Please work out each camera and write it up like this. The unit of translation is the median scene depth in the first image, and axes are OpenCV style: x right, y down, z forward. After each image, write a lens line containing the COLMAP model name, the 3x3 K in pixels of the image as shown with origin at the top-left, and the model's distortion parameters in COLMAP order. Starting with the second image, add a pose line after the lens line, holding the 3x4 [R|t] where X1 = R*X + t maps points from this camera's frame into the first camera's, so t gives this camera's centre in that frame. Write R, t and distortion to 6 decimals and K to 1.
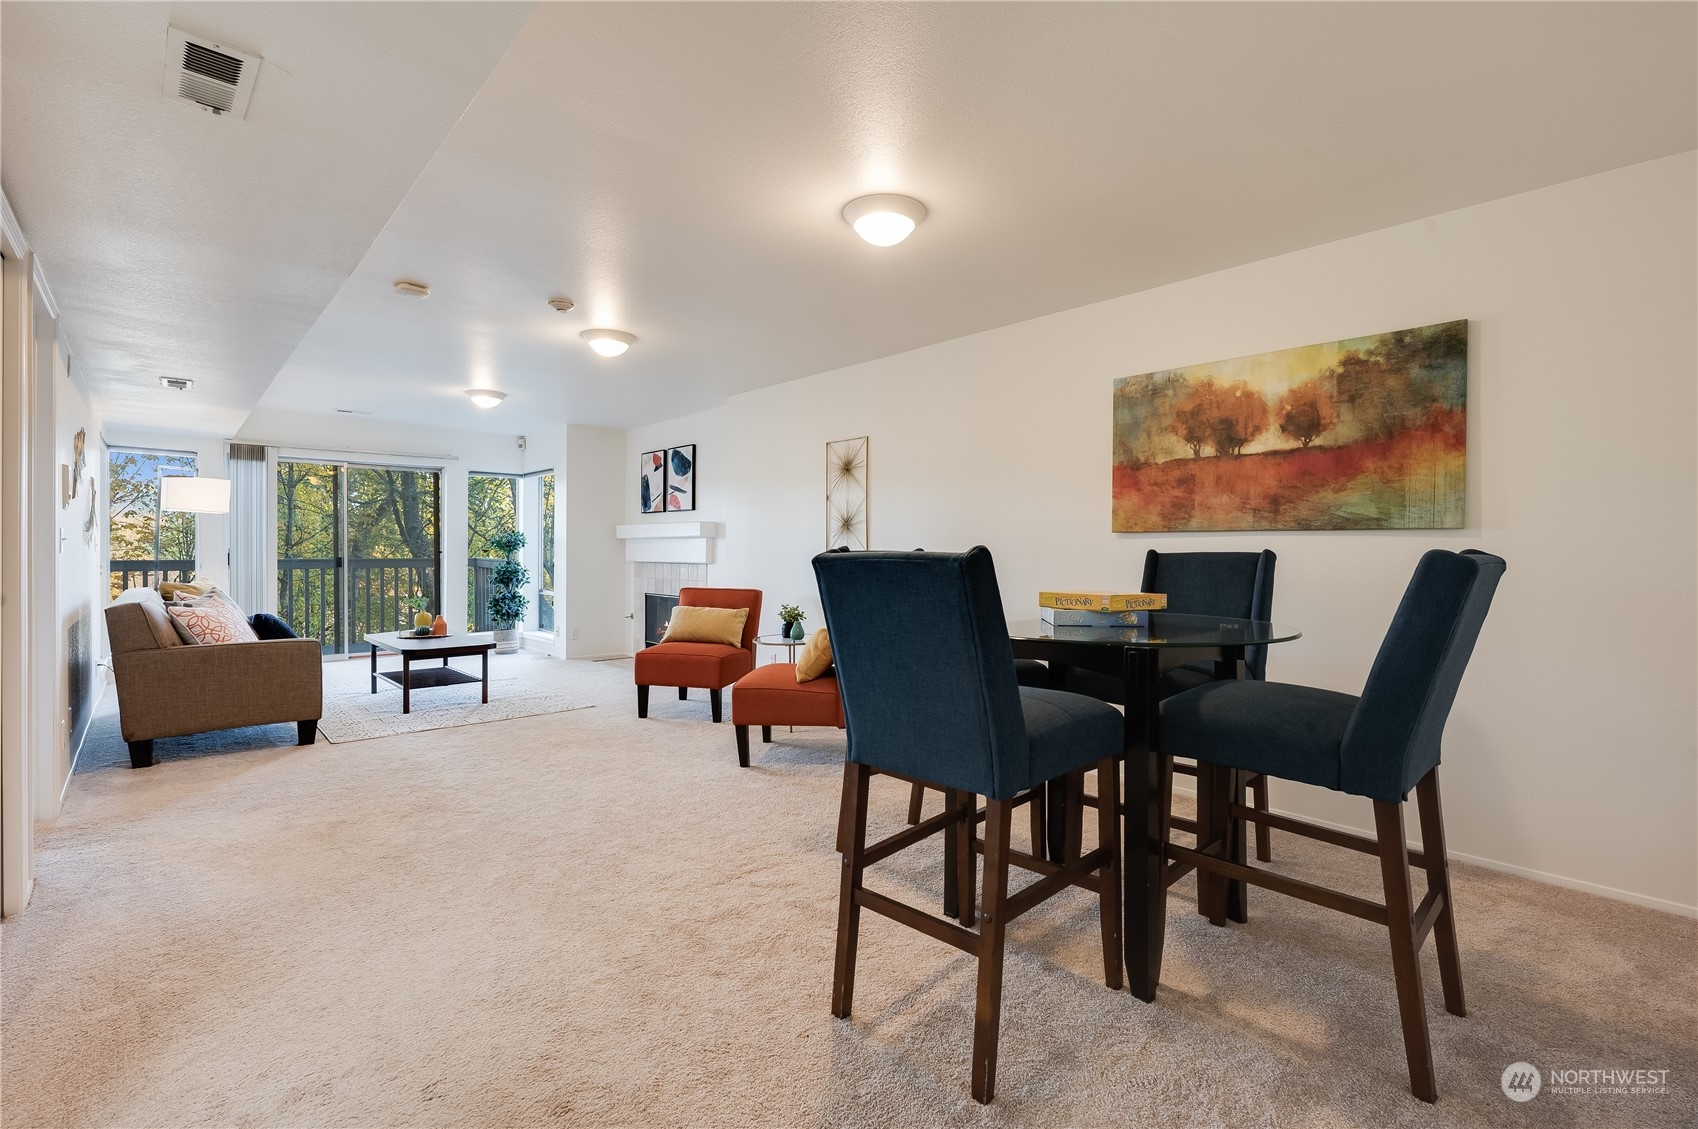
lens RADIAL K [[748.7, 0, 849.3], [0, 748.7, 559.8], [0, 0, 1]] dist [-0.000344, -0.000214]
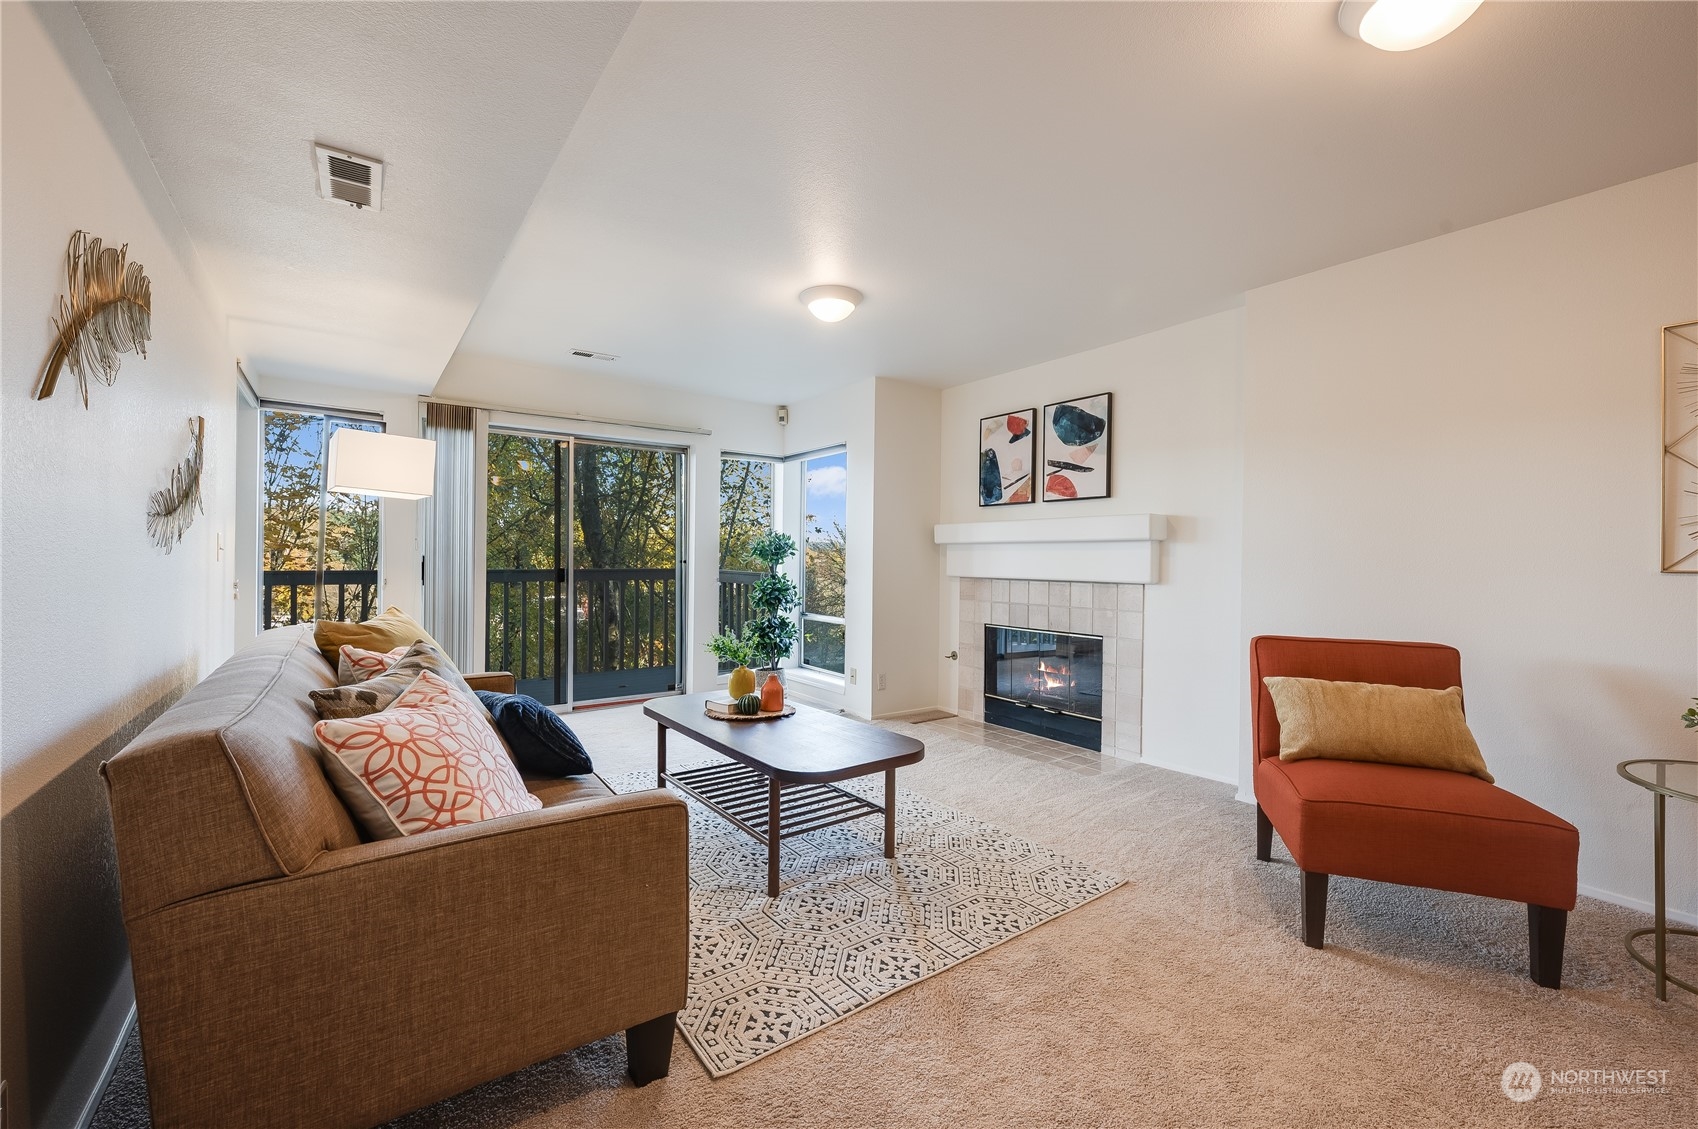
lens RADIAL K [[683.2, 0, 848.3], [0, 683.2, 561.9], [0, 0, 1]] dist [0.001525, 0.000023]
pose [[0.993677, 0.004853, -0.112171, -0.353301], [-0.005786, 0.999951, -0.007993, -0.006436], [0.112126, 0.008592, 0.993657, 0.400073]]
